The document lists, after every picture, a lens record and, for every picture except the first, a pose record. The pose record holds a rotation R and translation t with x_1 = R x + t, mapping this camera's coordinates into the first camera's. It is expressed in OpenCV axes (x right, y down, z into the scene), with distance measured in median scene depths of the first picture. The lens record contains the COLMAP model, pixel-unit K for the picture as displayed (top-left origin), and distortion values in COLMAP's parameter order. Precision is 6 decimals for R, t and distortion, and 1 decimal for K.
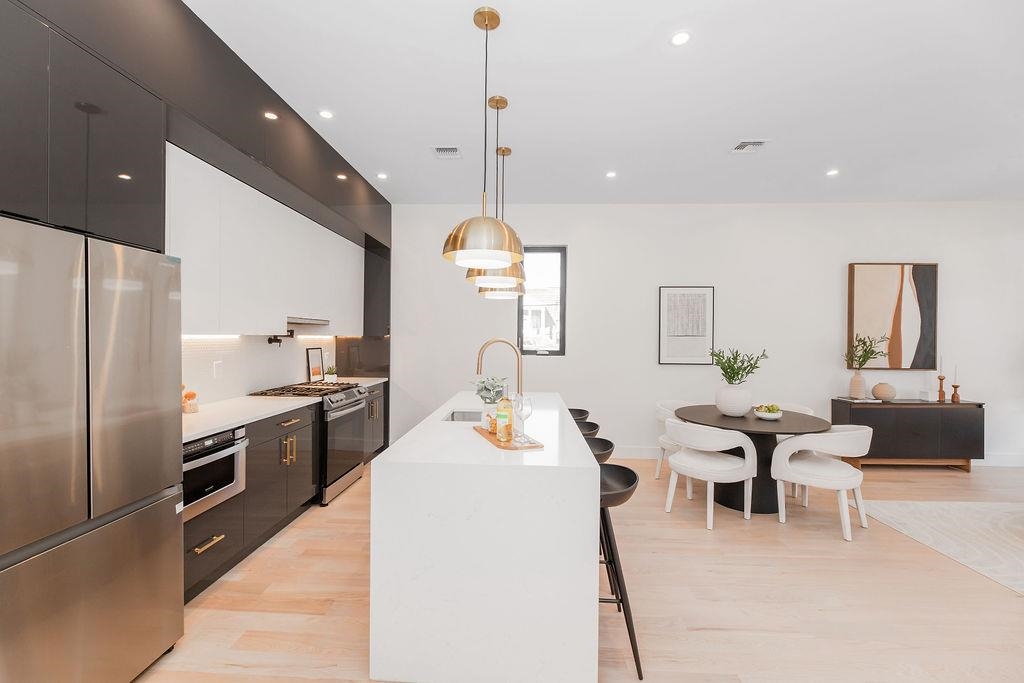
lens RADIAL K [[441.0, 0, 502.3], [0, 441.0, 337.4], [0, 0, 1]] dist [0.001204, 0.000196]
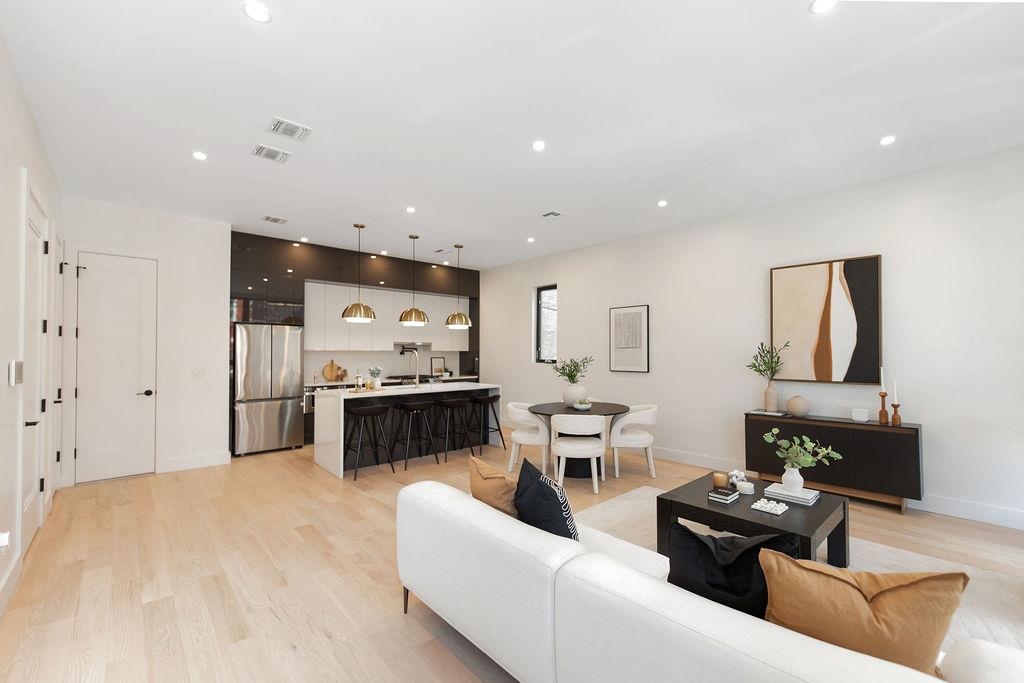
lens RADIAL K [[434.1, 0, 512.0], [0, 434.1, 341.5], [0, 0, 1]] dist [0.000636, -0.000151]
pose [[0.695865, -0.025170, -0.717731, 1.092779], [0.003319, 0.999488, -0.031832, 0.016947], [0.718165, 0.019768, 0.695592, -0.049222]]
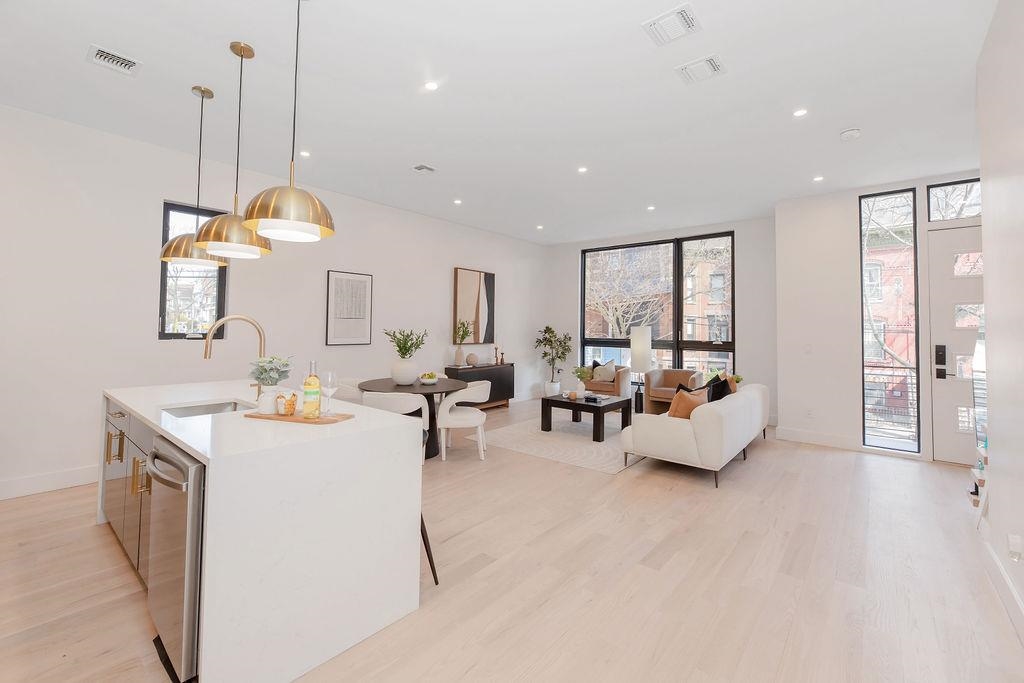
lens RADIAL K [[468.7, 0, 506.7], [0, 468.7, 309.7], [0, 0, 1]] dist [-0.001128, -0.000071]
pose [[0.588479, 0.031868, 0.807884, -0.298976], [-0.008950, 0.999418, -0.032905, 0.010731], [-0.808463, 0.012134, 0.588422, 0.014302]]
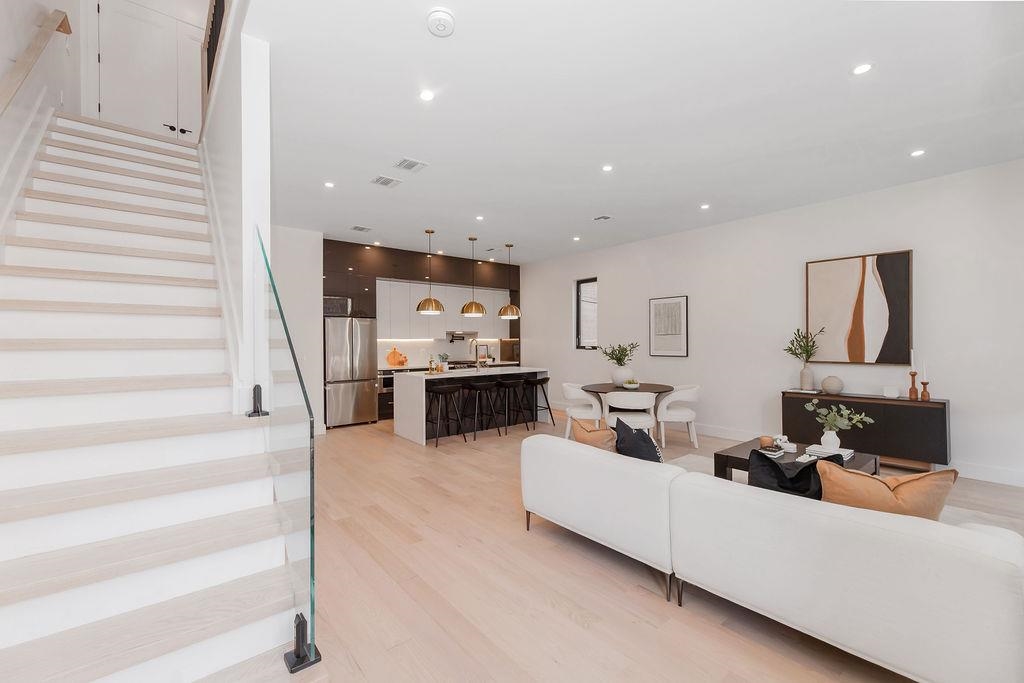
lens RADIAL K [[431.8, 0, 484.6], [0, 431.8, 337.8], [0, 0, 1]] dist [0.000084, 0.000234]
pose [[0.632584, -0.017641, -0.774291, 1.125197], [0.009366, 0.999842, -0.015127, 0.021781], [0.774435, 0.002317, 0.632649, -0.261502]]
